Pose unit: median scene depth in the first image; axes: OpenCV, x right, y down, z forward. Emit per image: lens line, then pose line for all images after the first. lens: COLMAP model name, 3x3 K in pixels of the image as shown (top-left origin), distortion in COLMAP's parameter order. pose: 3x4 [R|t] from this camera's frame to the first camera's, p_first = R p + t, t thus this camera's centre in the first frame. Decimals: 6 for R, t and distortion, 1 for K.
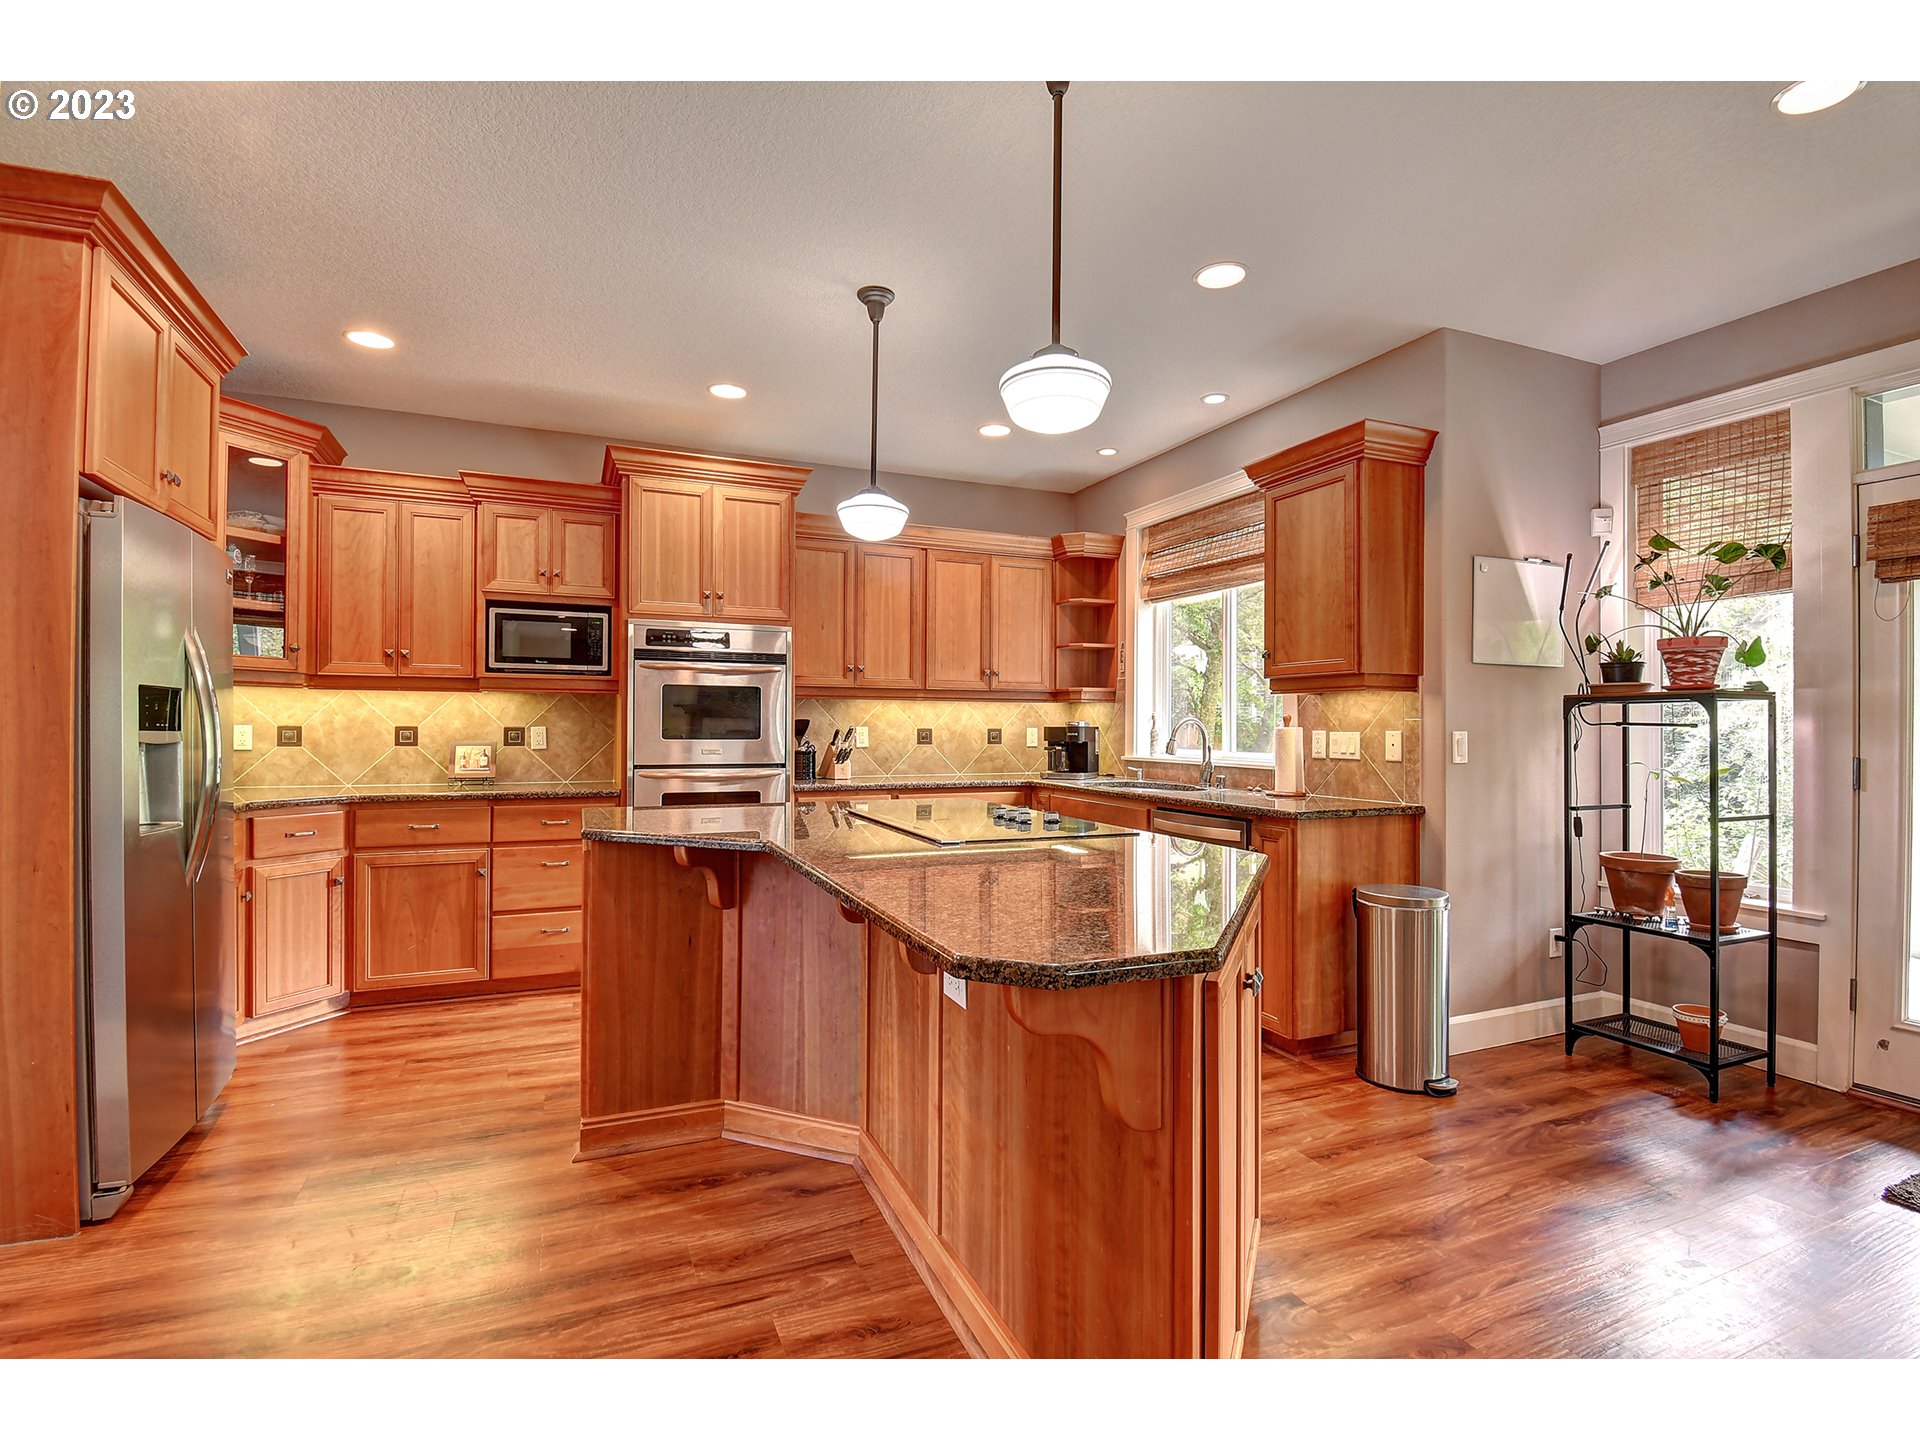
lens RADIAL K [[907.7, 0, 984.4], [0, 907.7, 724.2], [0, 0, 1]] dist [-0.000521, -0.021465]
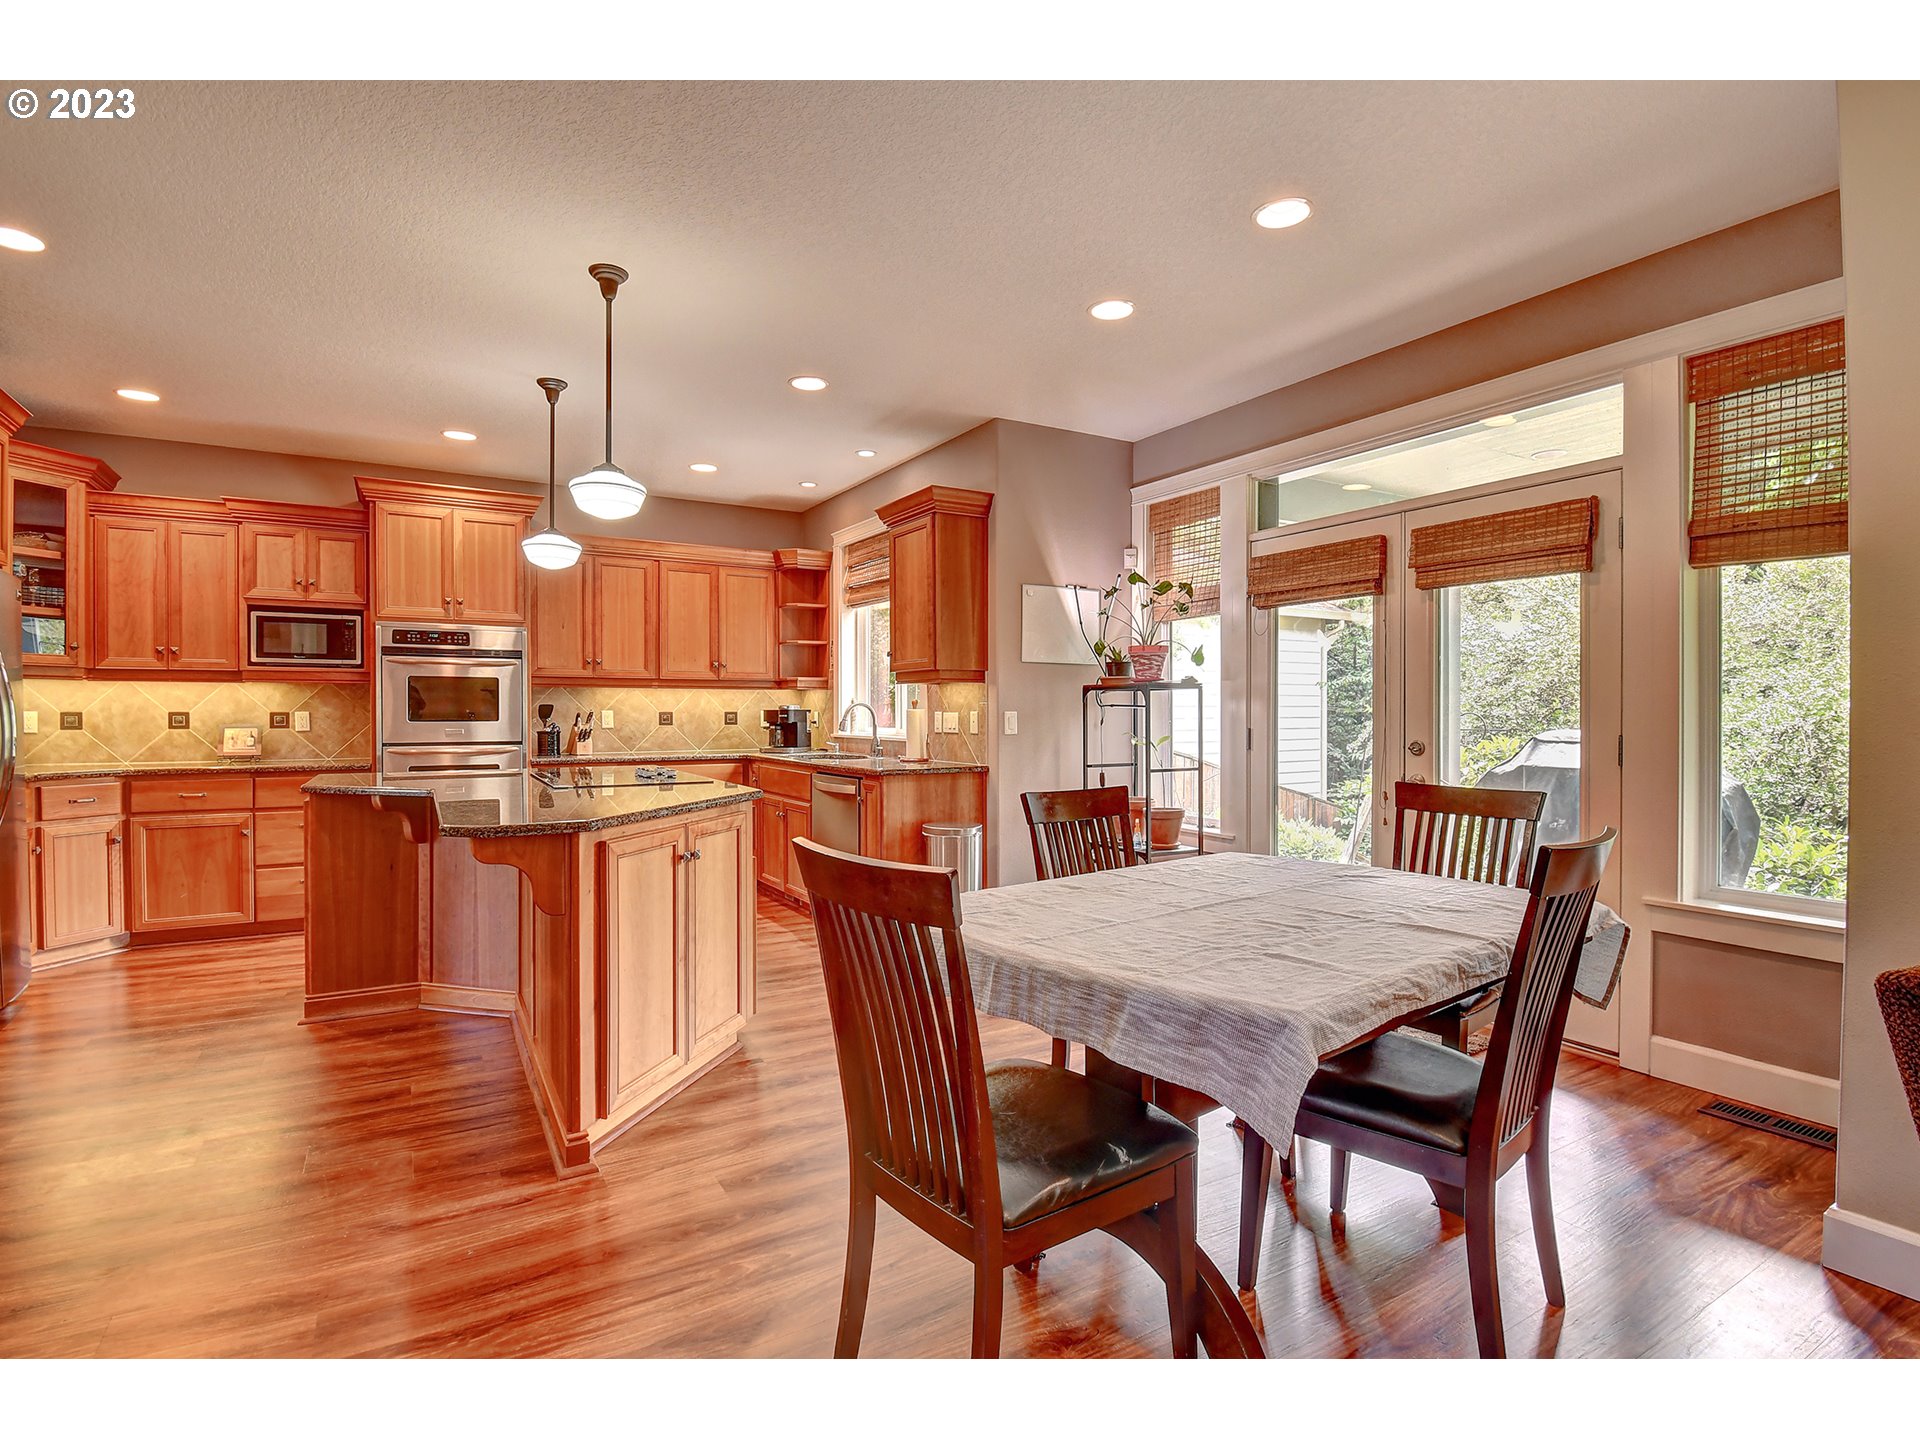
lens RADIAL K [[907.7, 0, 984.4], [0, 907.7, 724.2], [0, 0, 1]] dist [-0.000521, -0.021465]
pose [[0.989947, -0.006859, 0.141273, 0.239518], [0.004353, 0.999828, 0.018045, 0.001851], [-0.141372, -0.017248, 0.989806, -0.305395]]
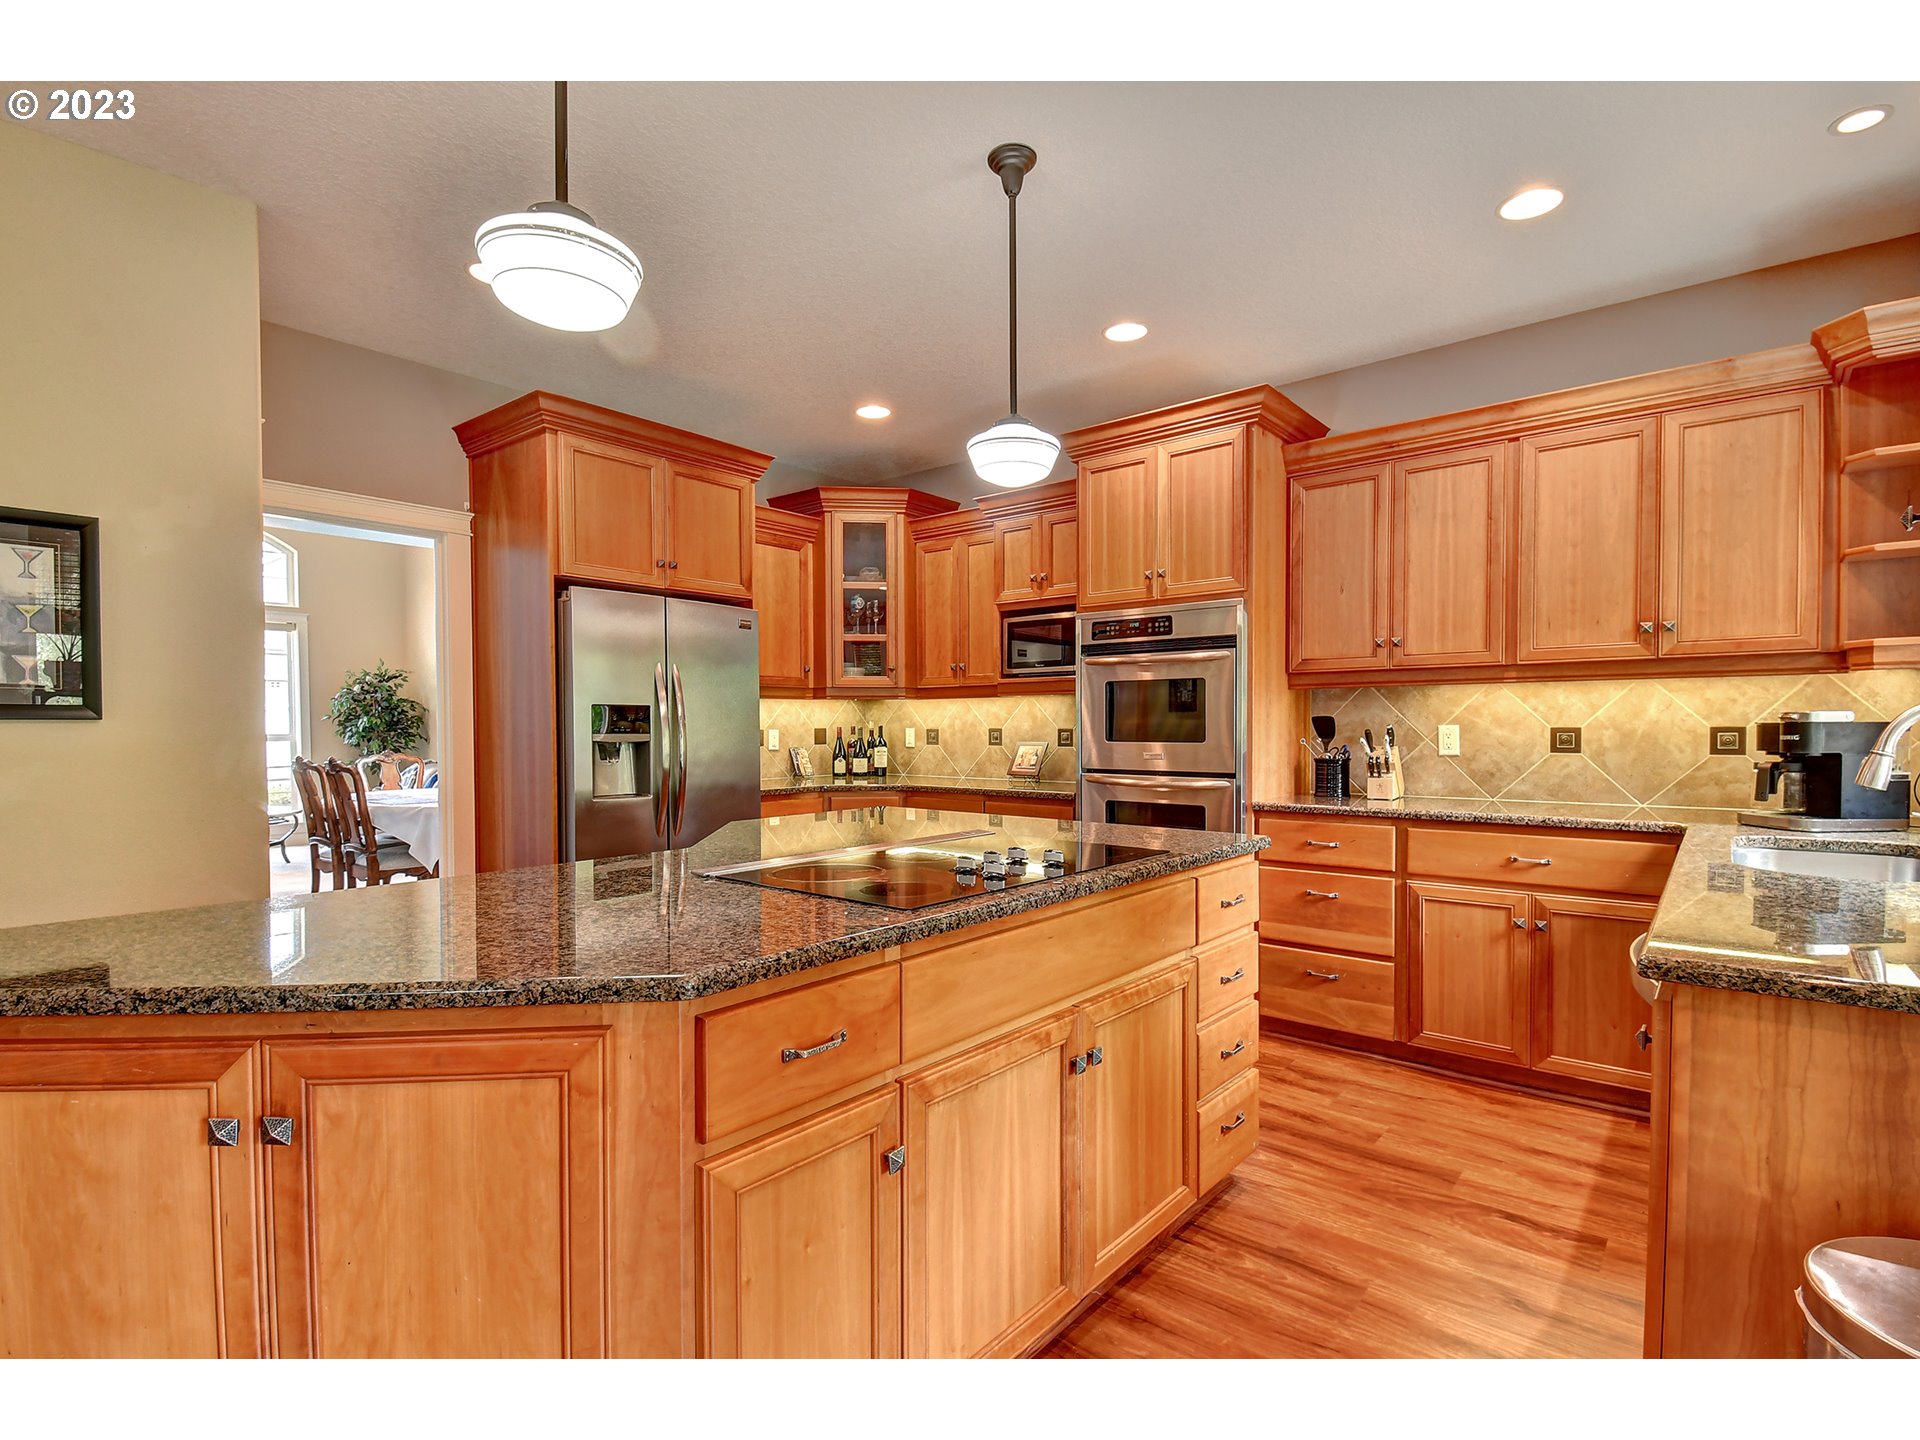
lens RADIAL K [[930.4, 0, 960.1], [0, 930.4, 746.4], [0, 0, 1]] dist [0.000969, 0.000243]
pose [[0.433611, 0.012751, -0.901010, 0.442071], [0.009834, 0.999773, 0.018881, 0.002434], [0.901047, -0.017048, 0.433387, 0.475697]]
